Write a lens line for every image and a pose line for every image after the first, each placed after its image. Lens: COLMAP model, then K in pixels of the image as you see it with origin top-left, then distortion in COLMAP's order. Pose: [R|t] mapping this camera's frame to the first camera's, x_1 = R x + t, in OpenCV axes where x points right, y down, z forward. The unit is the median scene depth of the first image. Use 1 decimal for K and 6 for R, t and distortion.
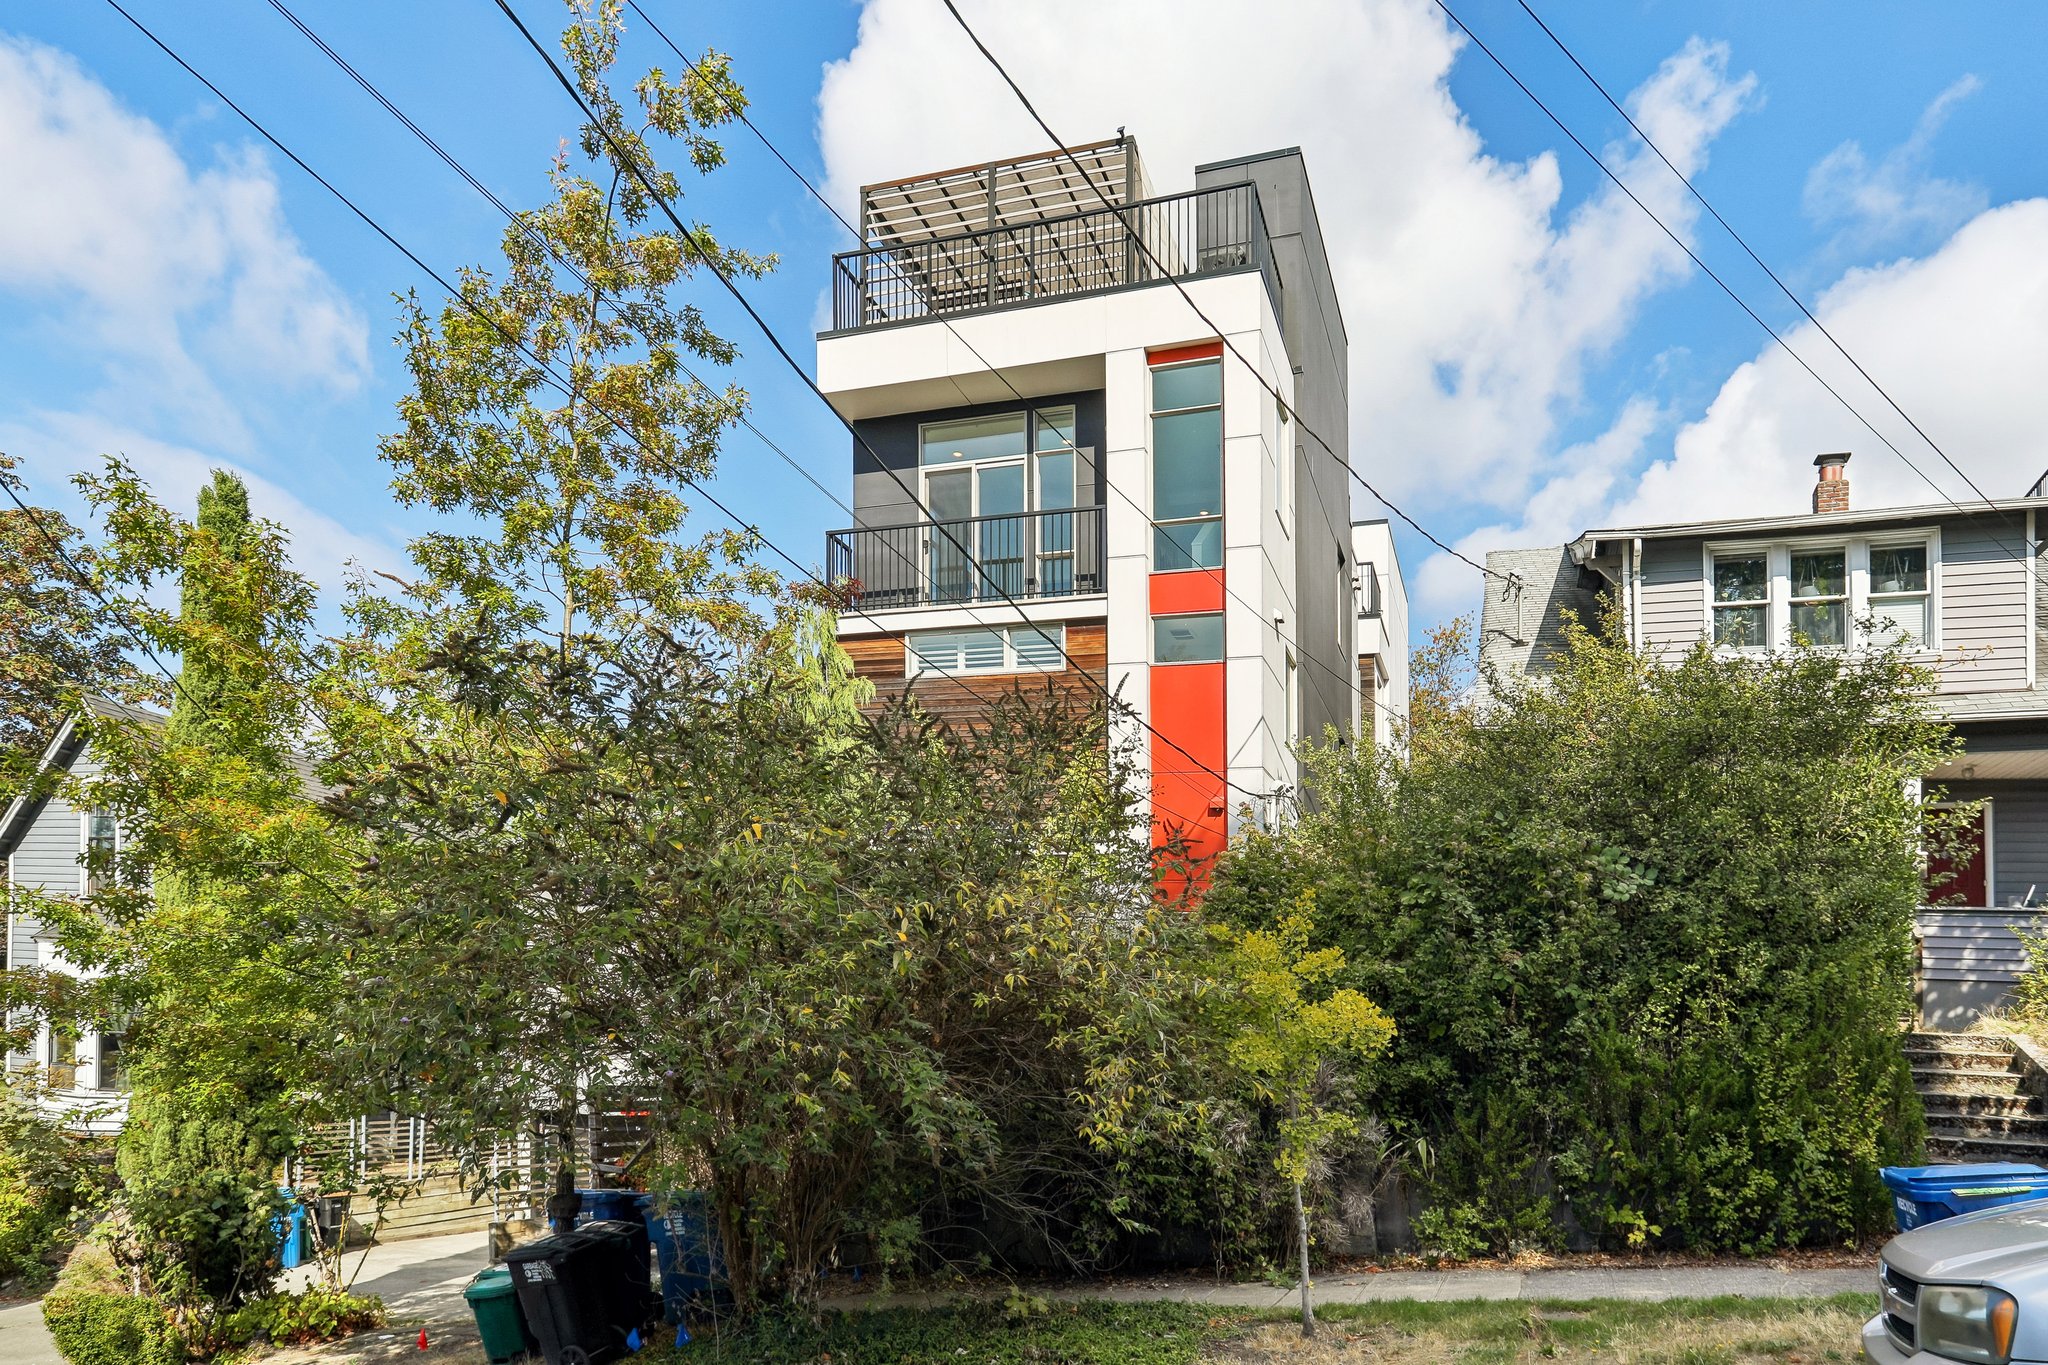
lens RADIAL K [[1279.4, 0, 1024.0], [0, 1279.4, 682.5], [0, 0, 1]] dist [0.001591, -0.000135]
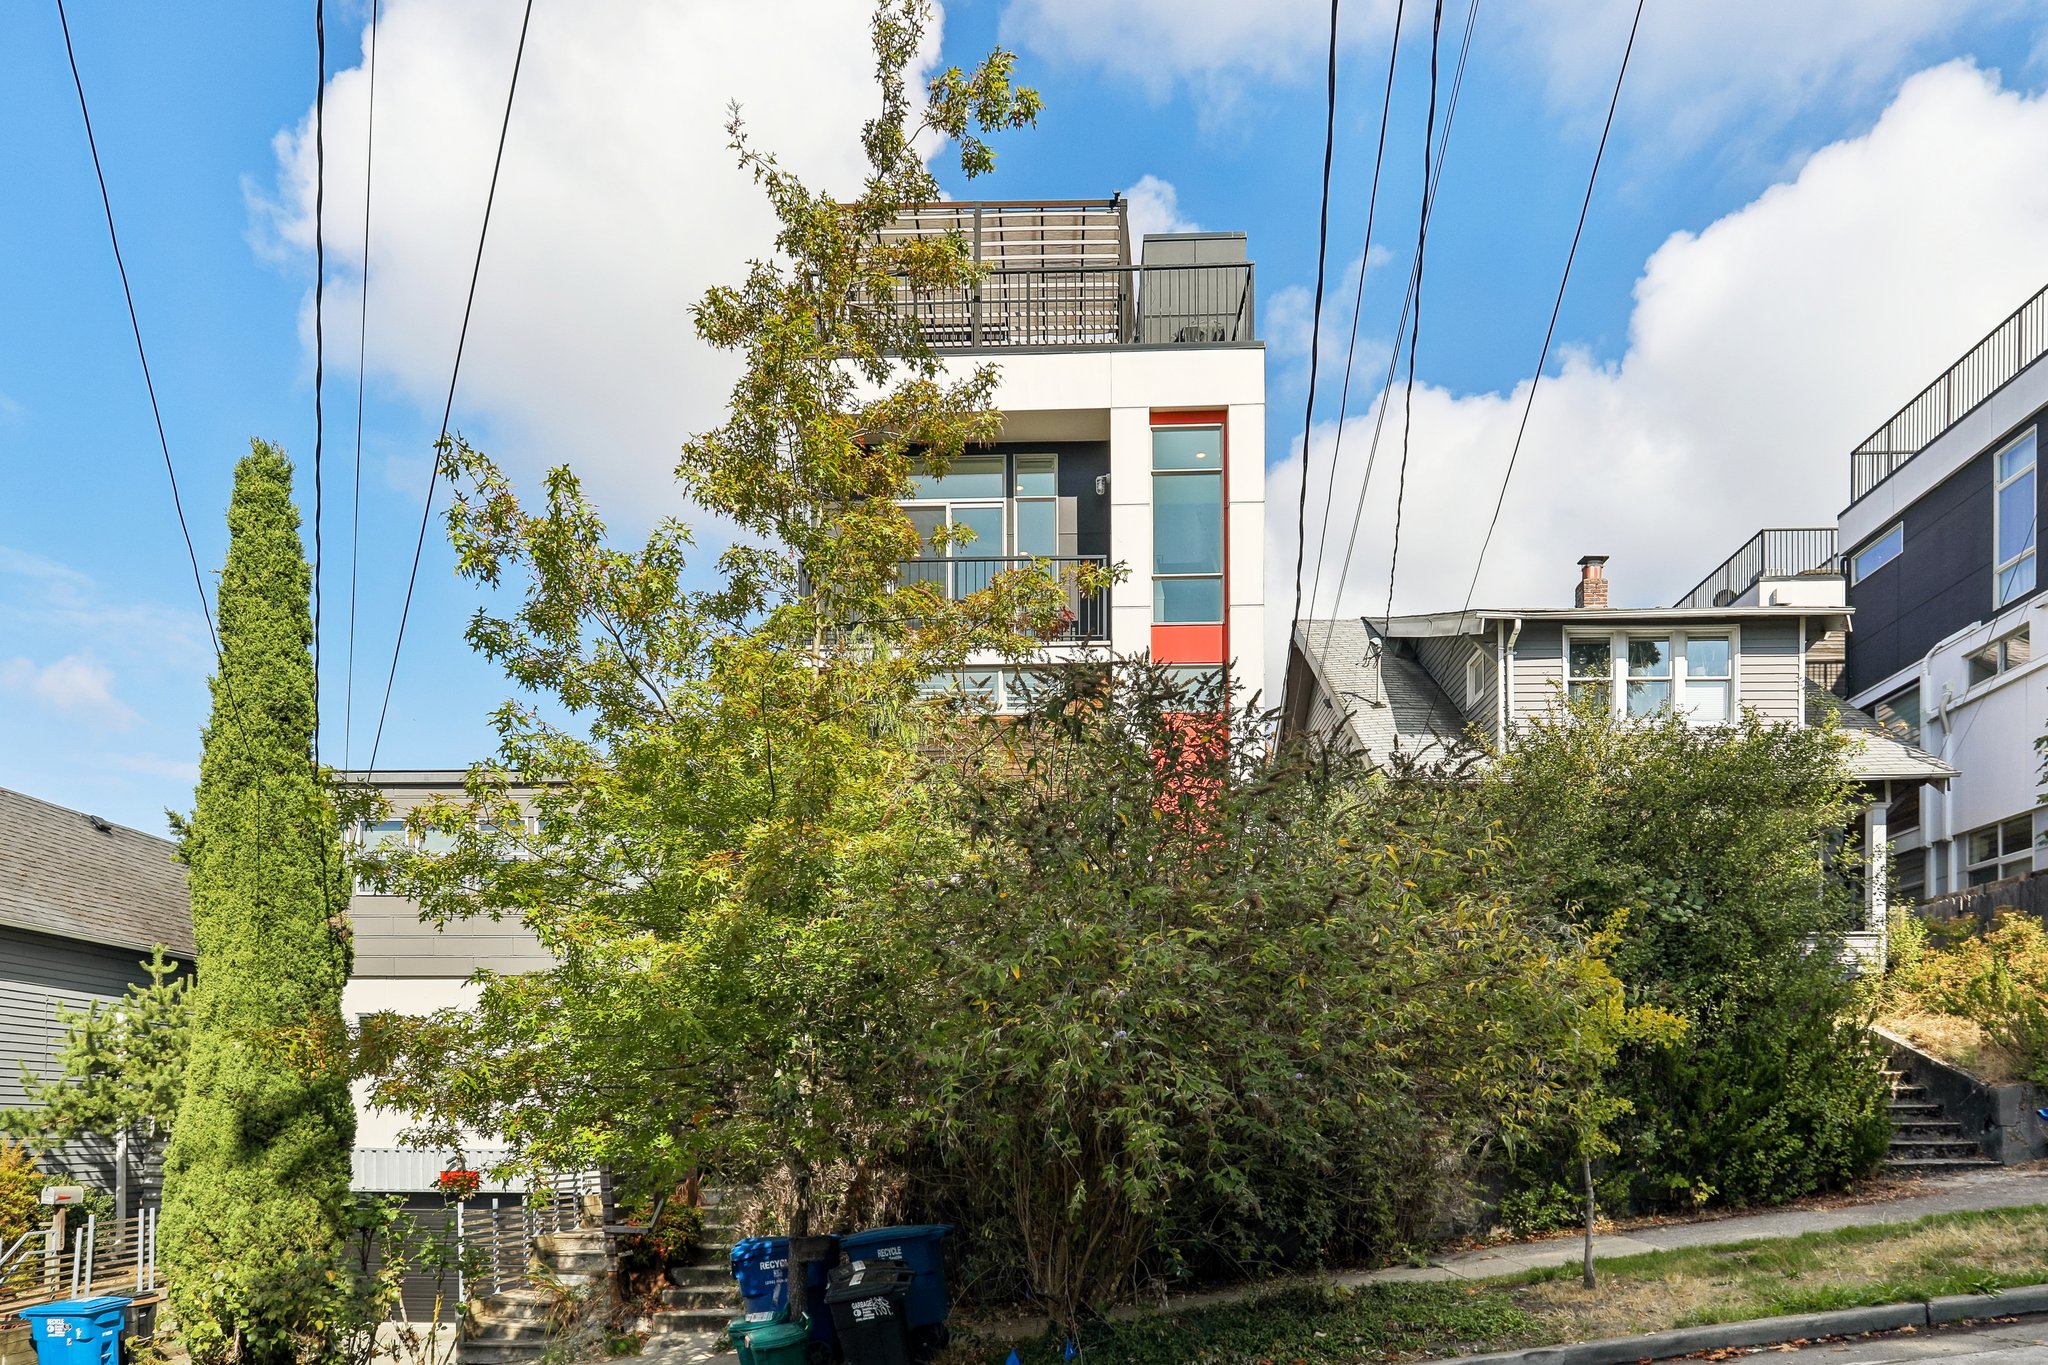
lens RADIAL K [[1312.0, 0, 1023.4], [0, 1312.0, 744.9], [0, 0, 1]] dist [-0.000416, 0.001224]
pose [[0.950408, 0.031635, 0.309393, -0.314286], [-0.034710, 0.999388, 0.004438, 0.011579], [-0.309063, -0.014957, 0.950924, 0.010536]]
